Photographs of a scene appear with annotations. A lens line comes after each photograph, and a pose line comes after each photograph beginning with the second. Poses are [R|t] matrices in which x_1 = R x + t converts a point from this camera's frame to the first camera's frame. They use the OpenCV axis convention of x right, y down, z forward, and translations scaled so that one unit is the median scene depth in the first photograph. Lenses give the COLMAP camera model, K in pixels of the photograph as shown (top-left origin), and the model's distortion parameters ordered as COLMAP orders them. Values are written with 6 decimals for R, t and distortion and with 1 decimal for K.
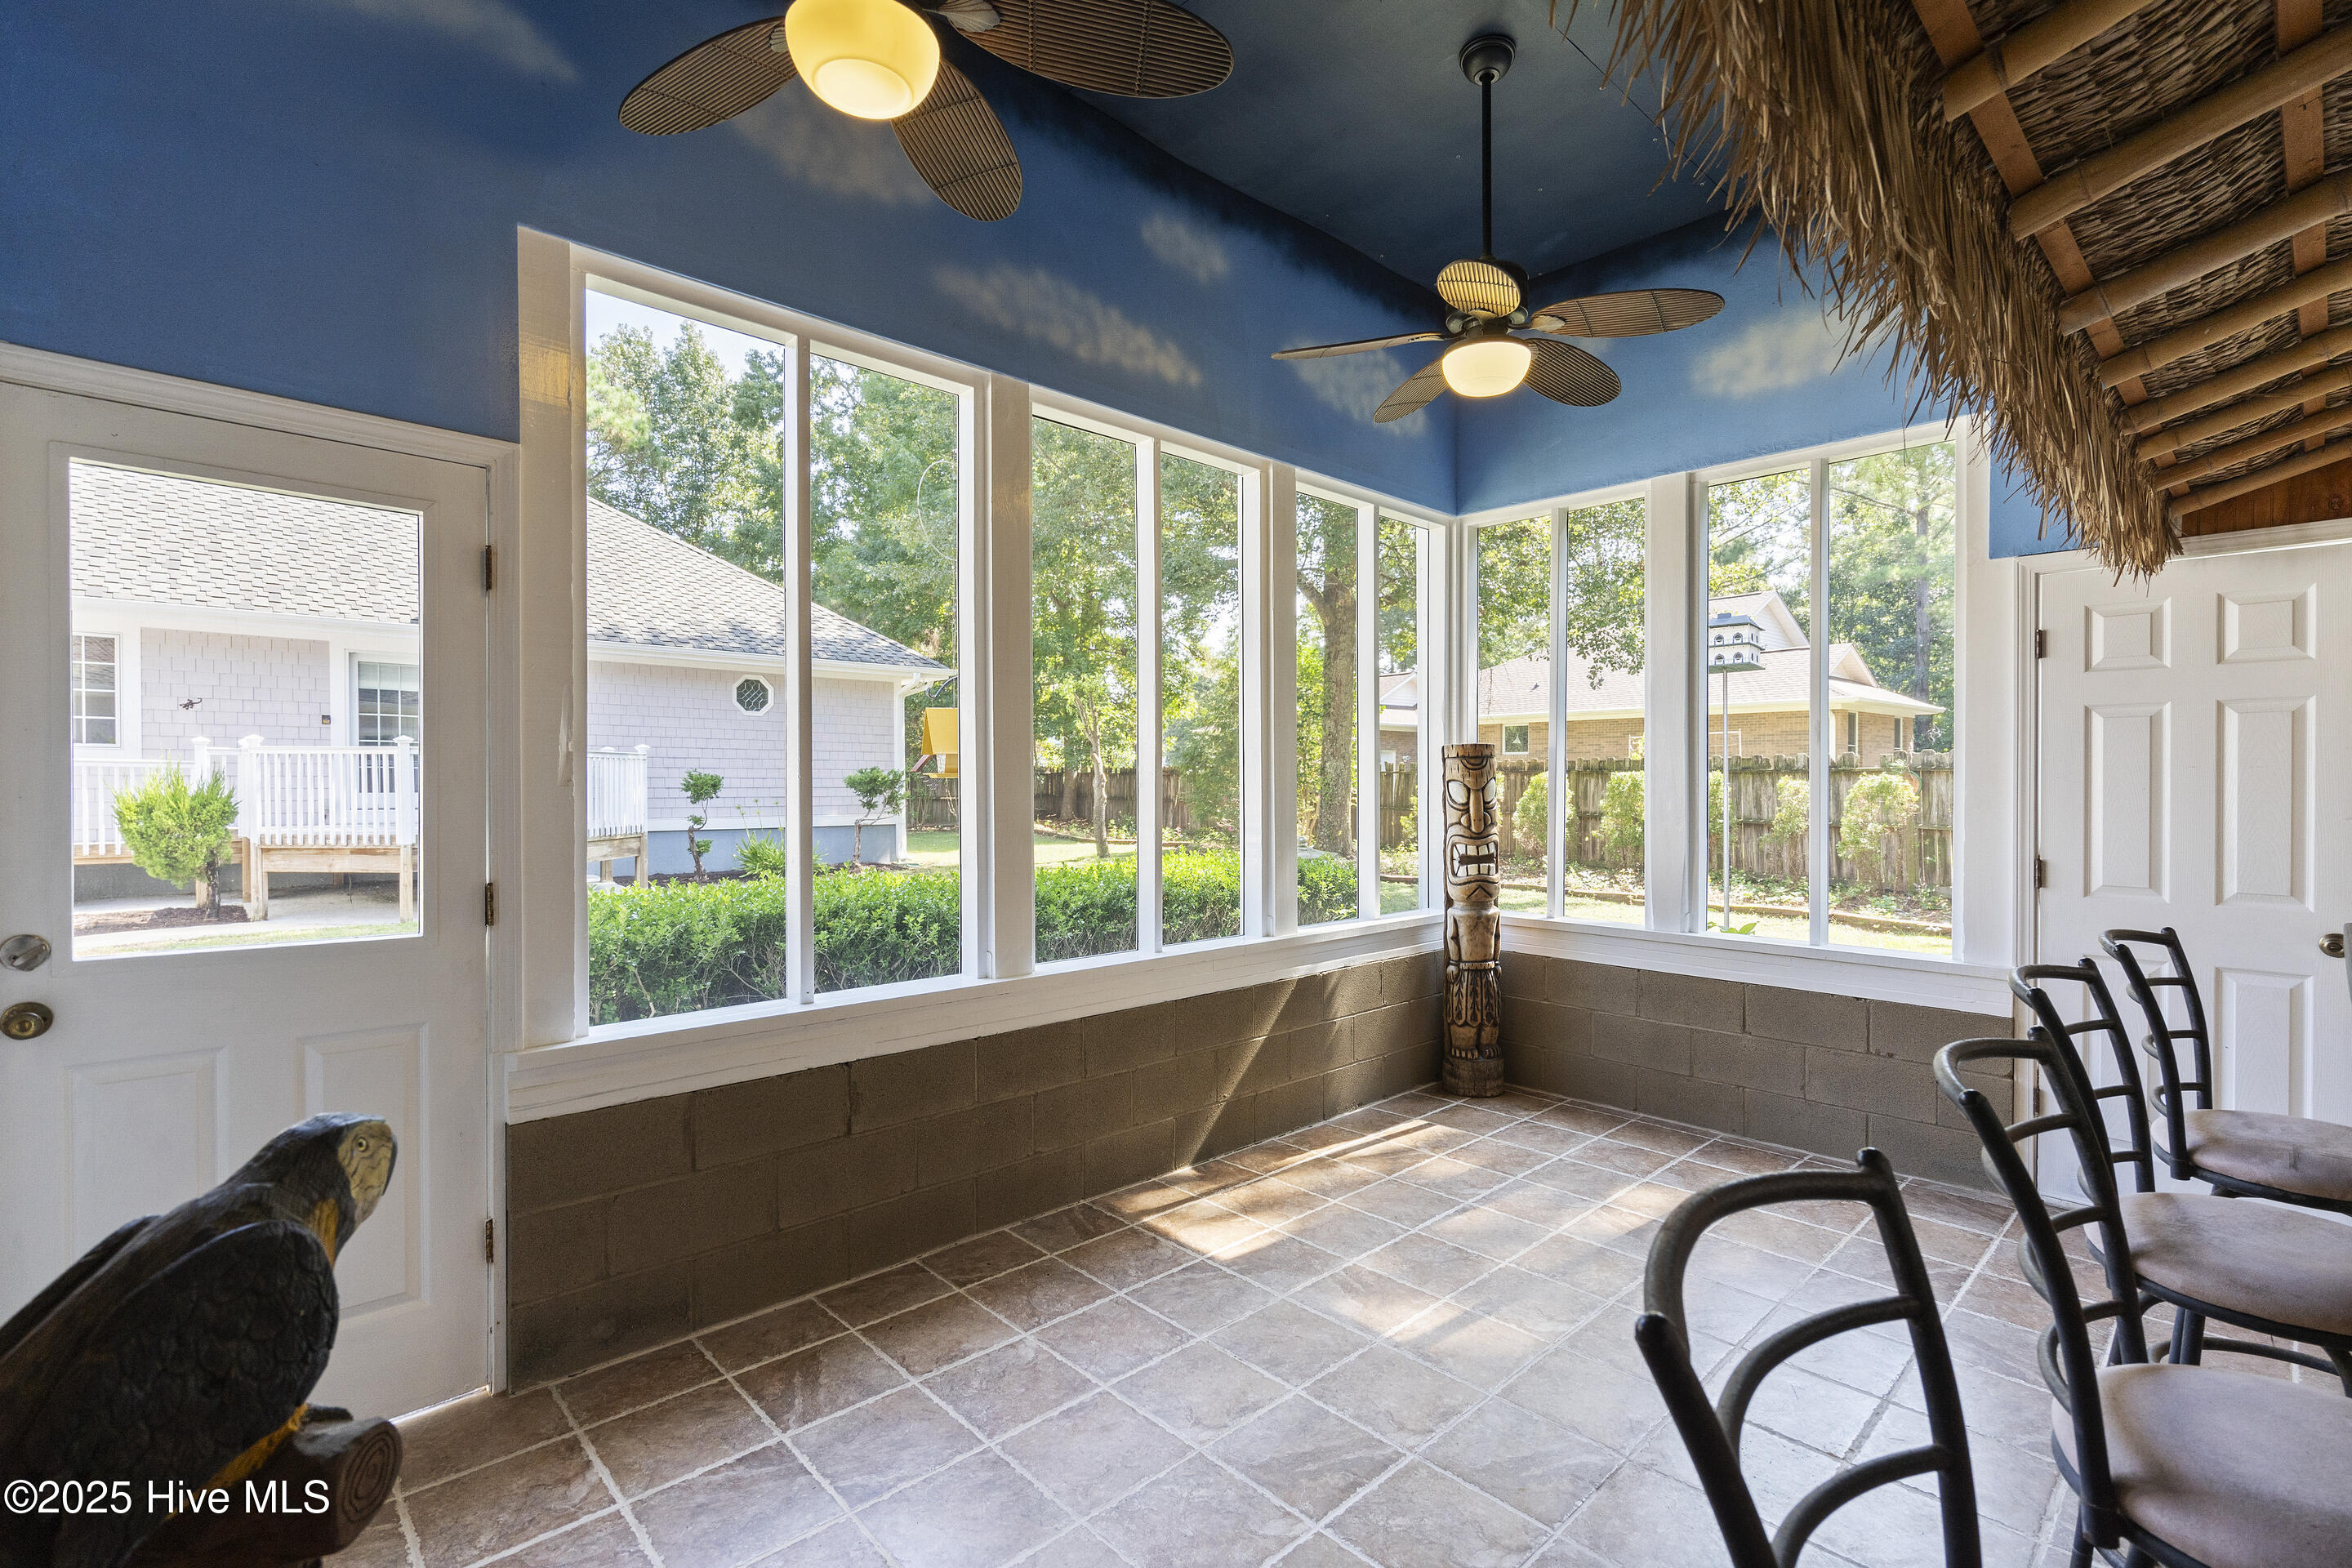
lens RADIAL K [[1072.2, 0, 1183.2], [0, 1072.2, 793.3], [0, 0, 1]] dist [-0.012273, -0.000166]
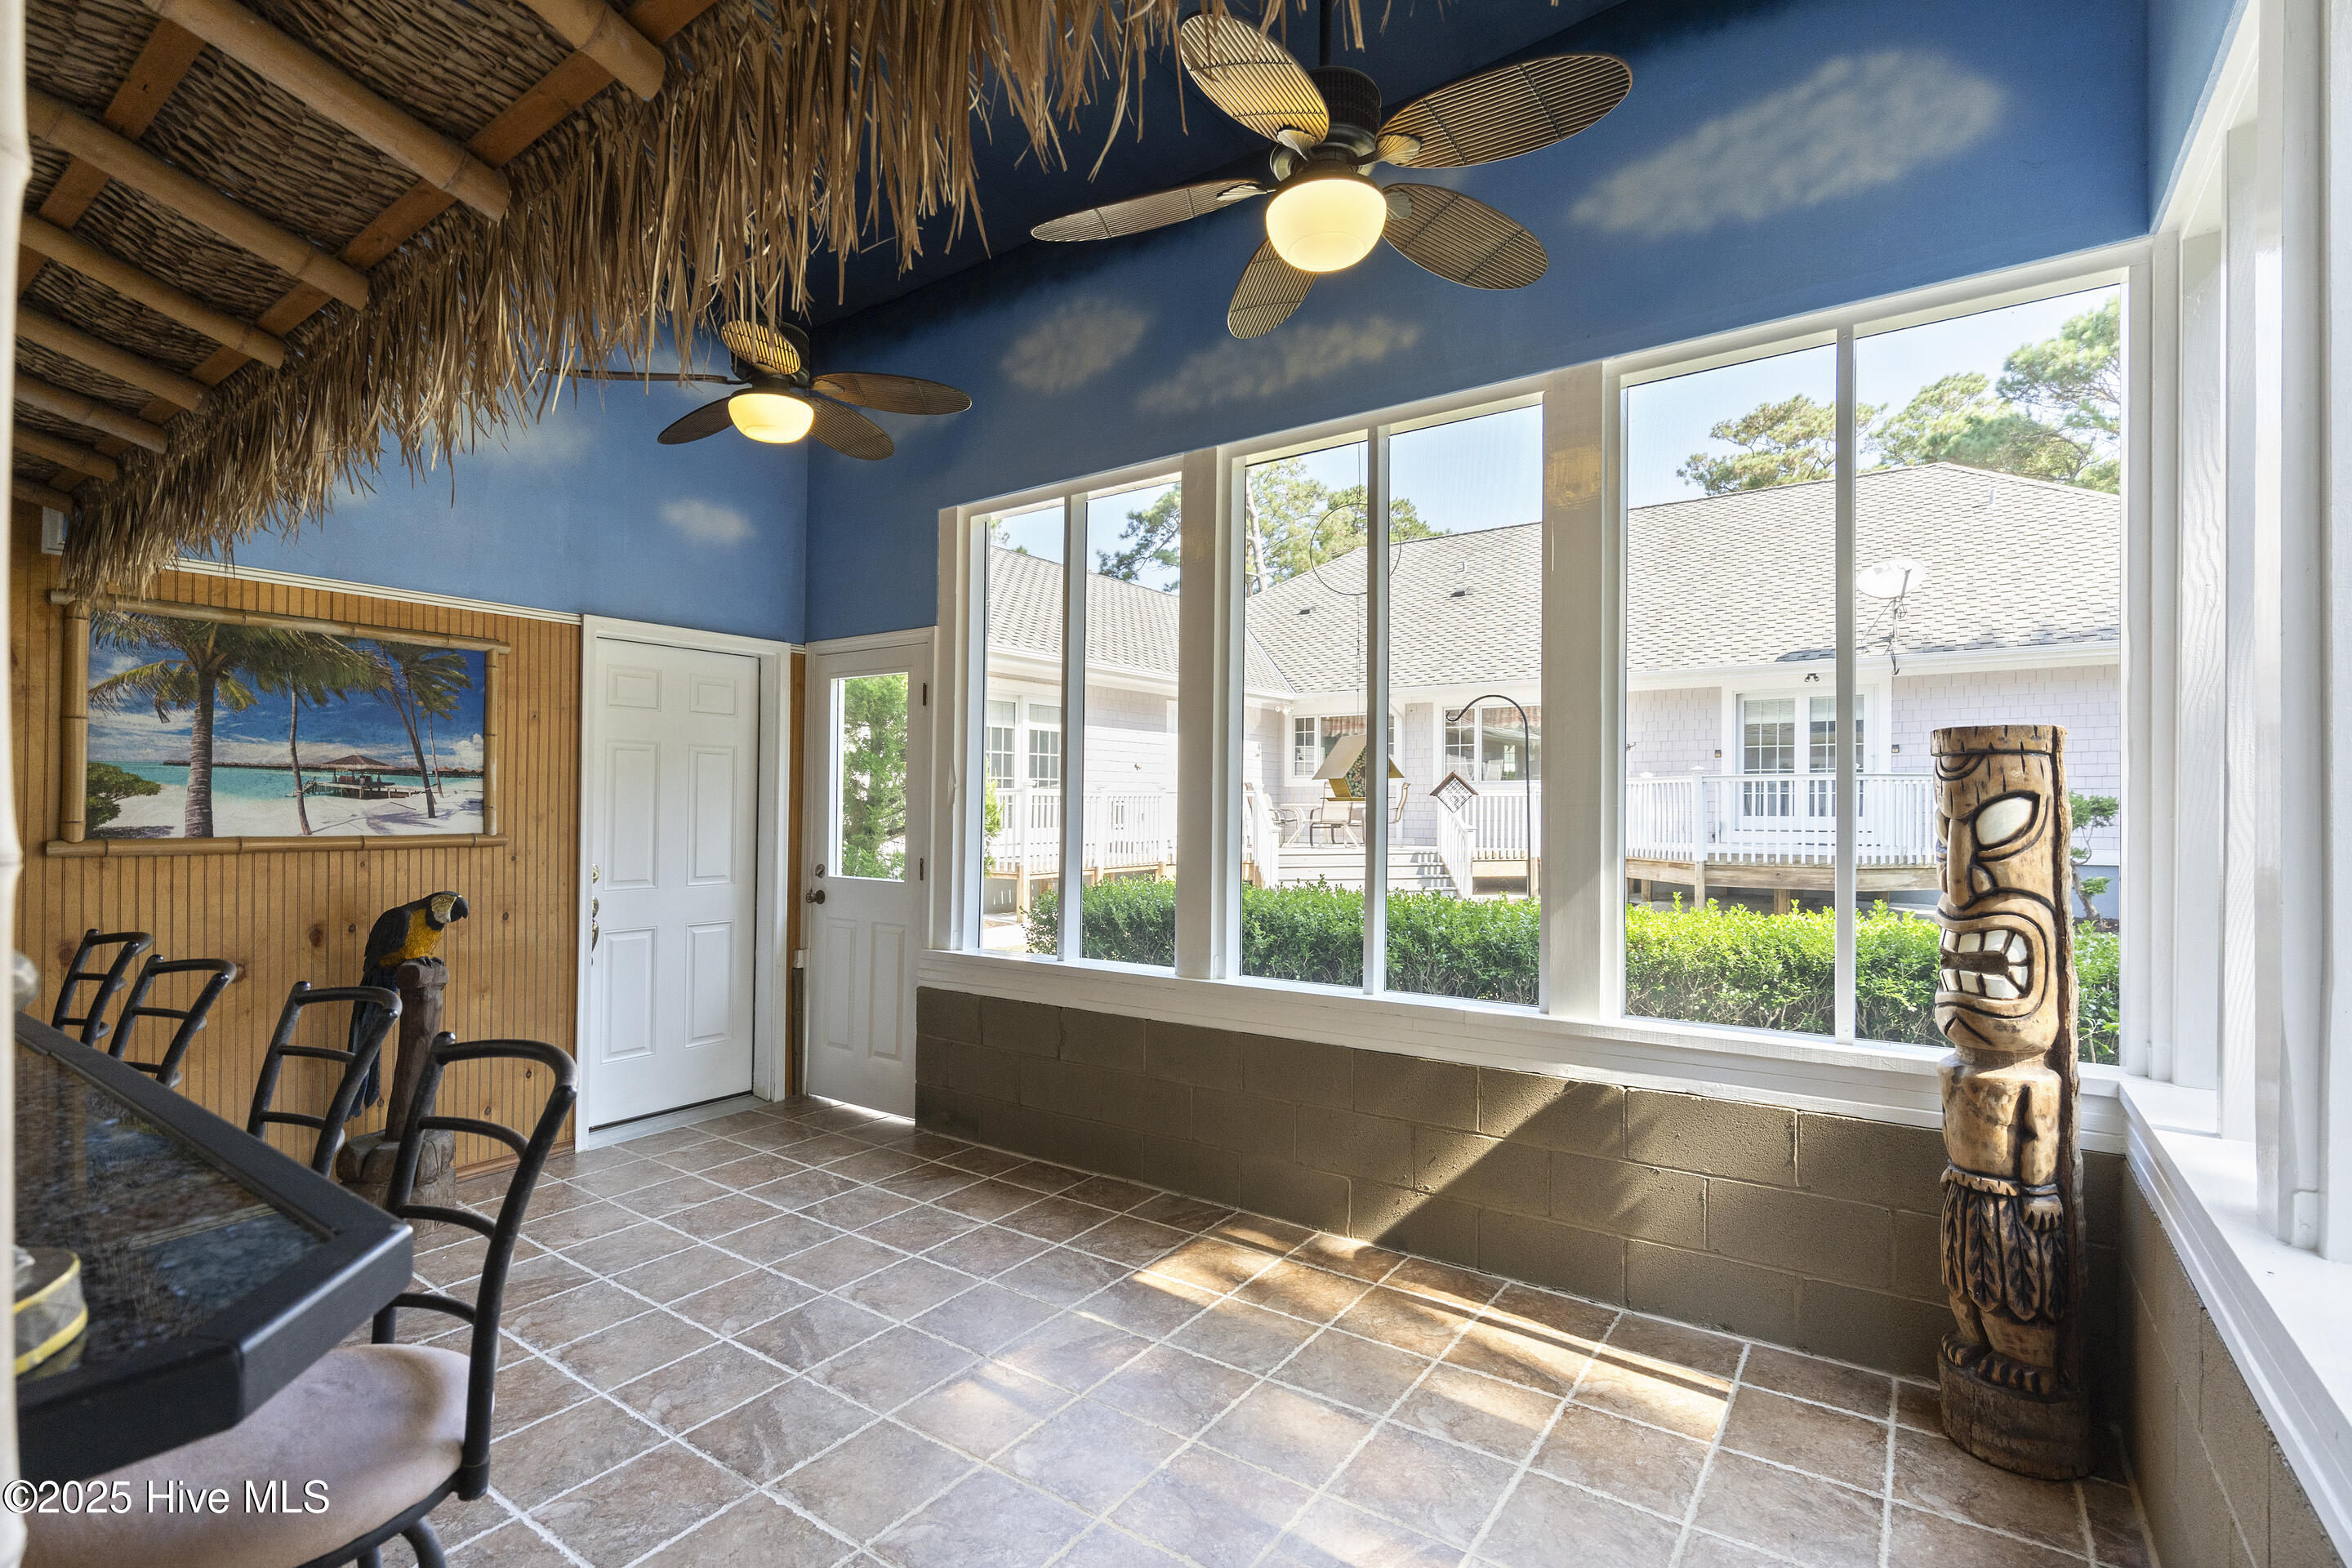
lens RADIAL K [[1072.2, 0, 1181.7], [0, 1072.2, 793.8], [0, 0, 1]] dist [-0.012273, -0.000166]
pose [[0.199977, -0.012006, -0.979727, 0.792477], [-0.010013, 0.999848, -0.014296, -0.005418], [0.979749, 0.012668, 0.199826, 0.634572]]
